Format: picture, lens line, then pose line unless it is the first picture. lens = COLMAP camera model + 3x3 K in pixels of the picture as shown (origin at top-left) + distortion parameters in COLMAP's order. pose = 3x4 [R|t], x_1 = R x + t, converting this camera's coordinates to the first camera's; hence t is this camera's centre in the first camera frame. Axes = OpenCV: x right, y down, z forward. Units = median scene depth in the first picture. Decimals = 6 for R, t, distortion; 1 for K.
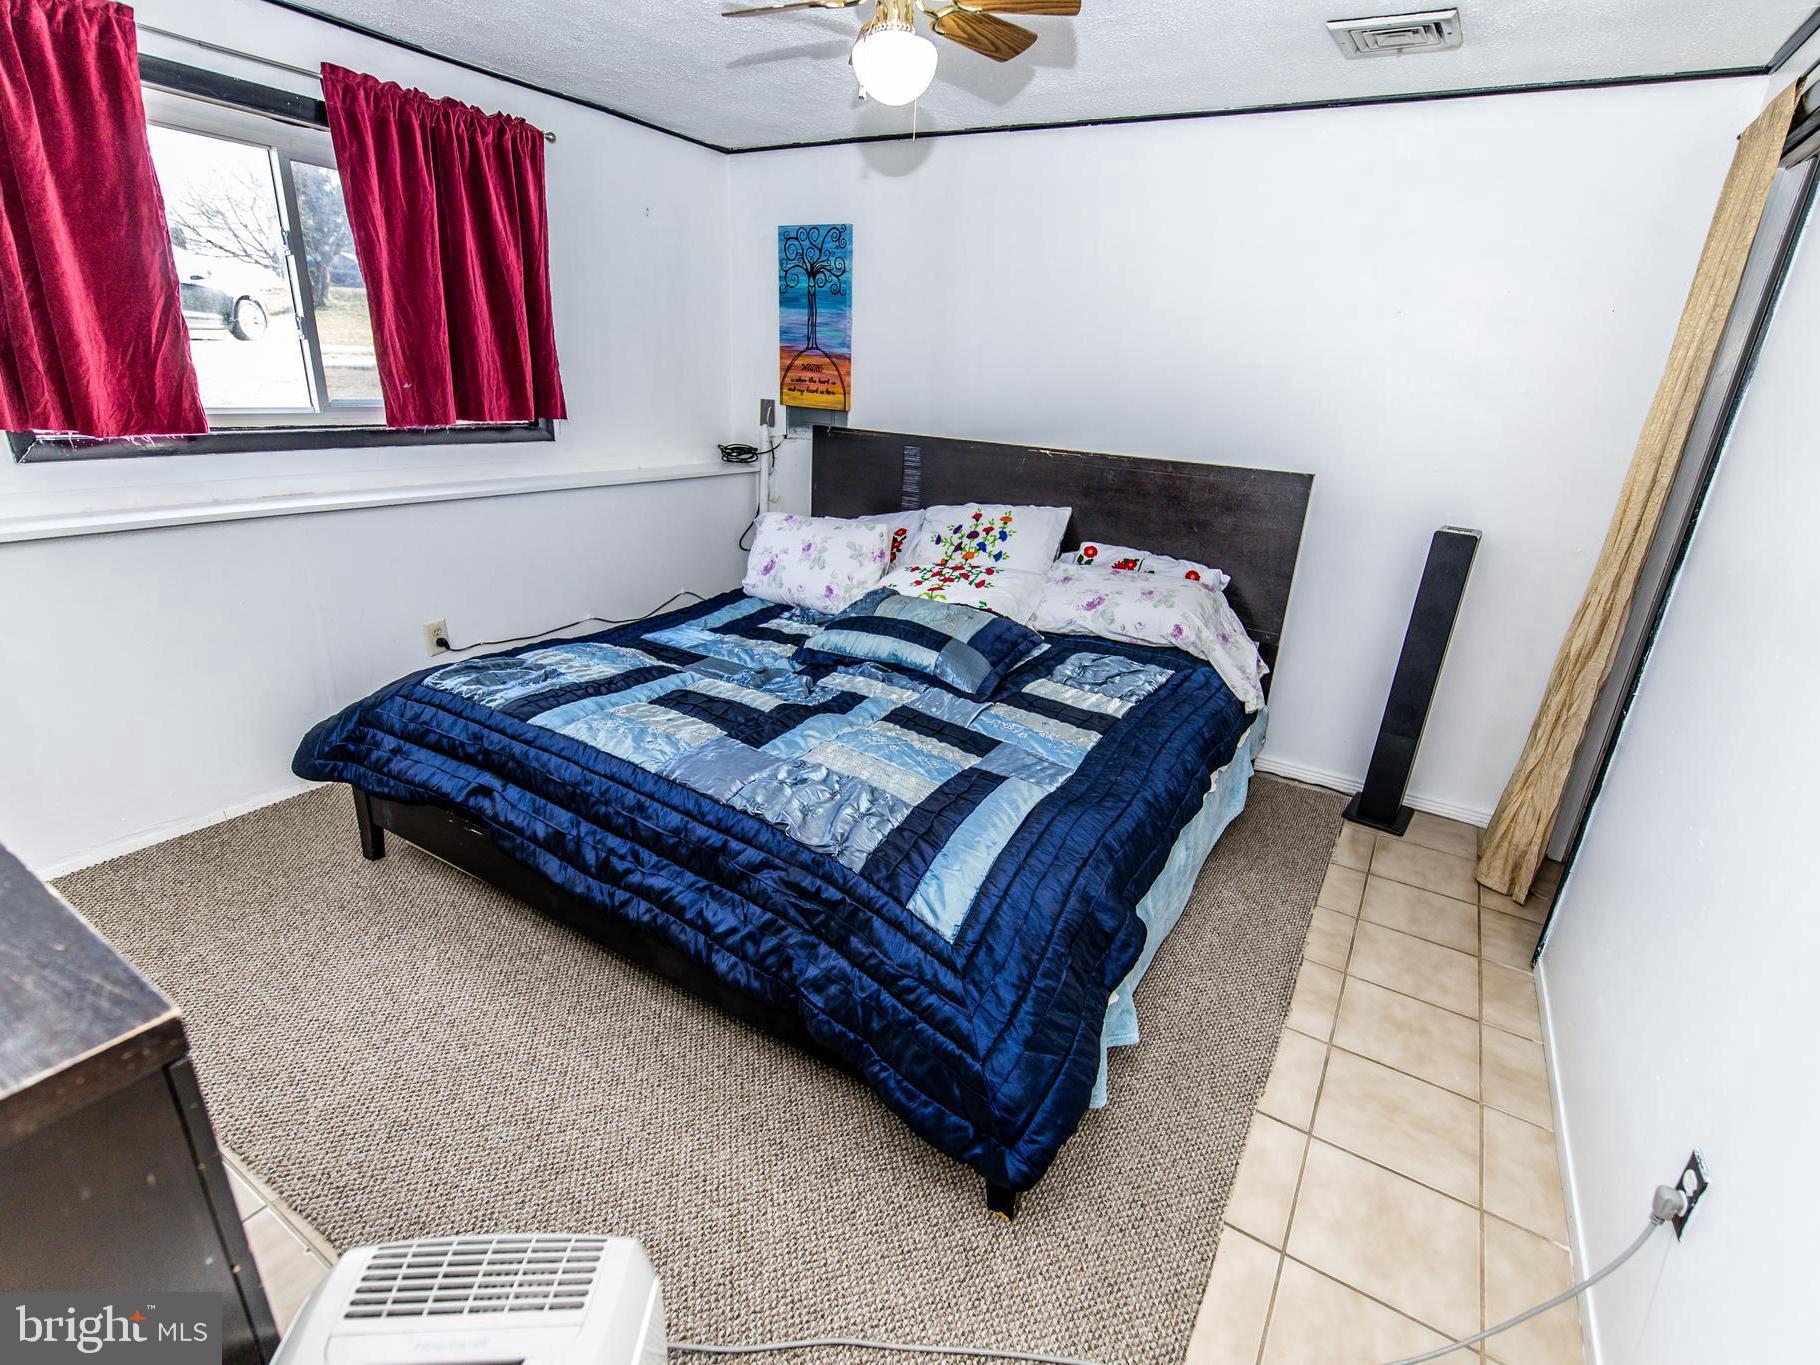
lens RADIAL K [[872.9, 0, 918.2], [0, 872.9, 685.8], [0, 0, 1]] dist [-0.000431, -0.000842]
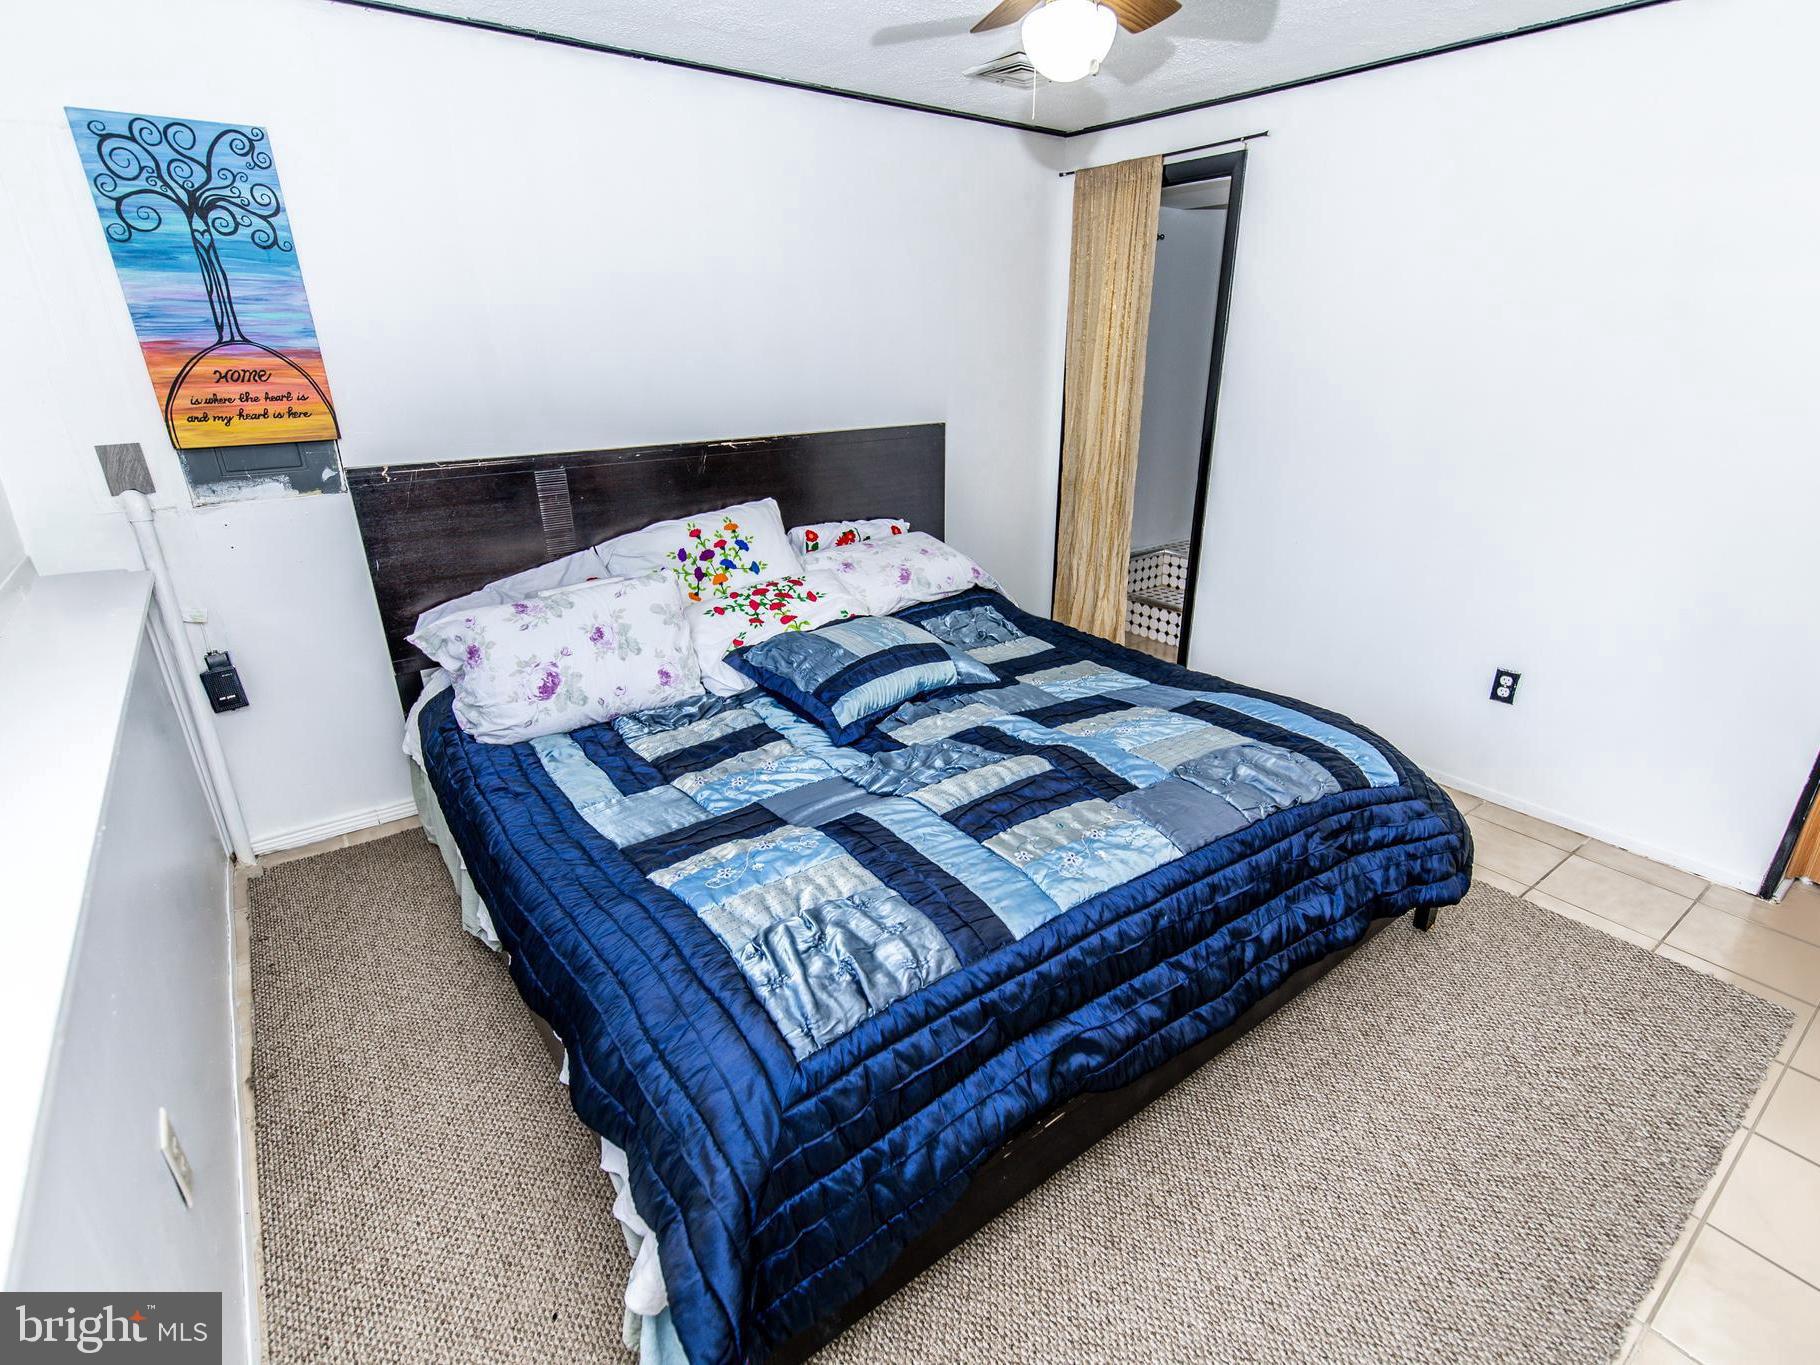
lens RADIAL K [[872.9, 0, 915.9], [0, 872.9, 686.0], [0, 0, 1]] dist [-0.000431, -0.000842]
pose [[0.379339, -0.395273, 0.836577, -0.633828], [0.341736, 0.900080, 0.270320, -0.225055], [-0.859836, 0.183346, 0.476514, 0.464953]]
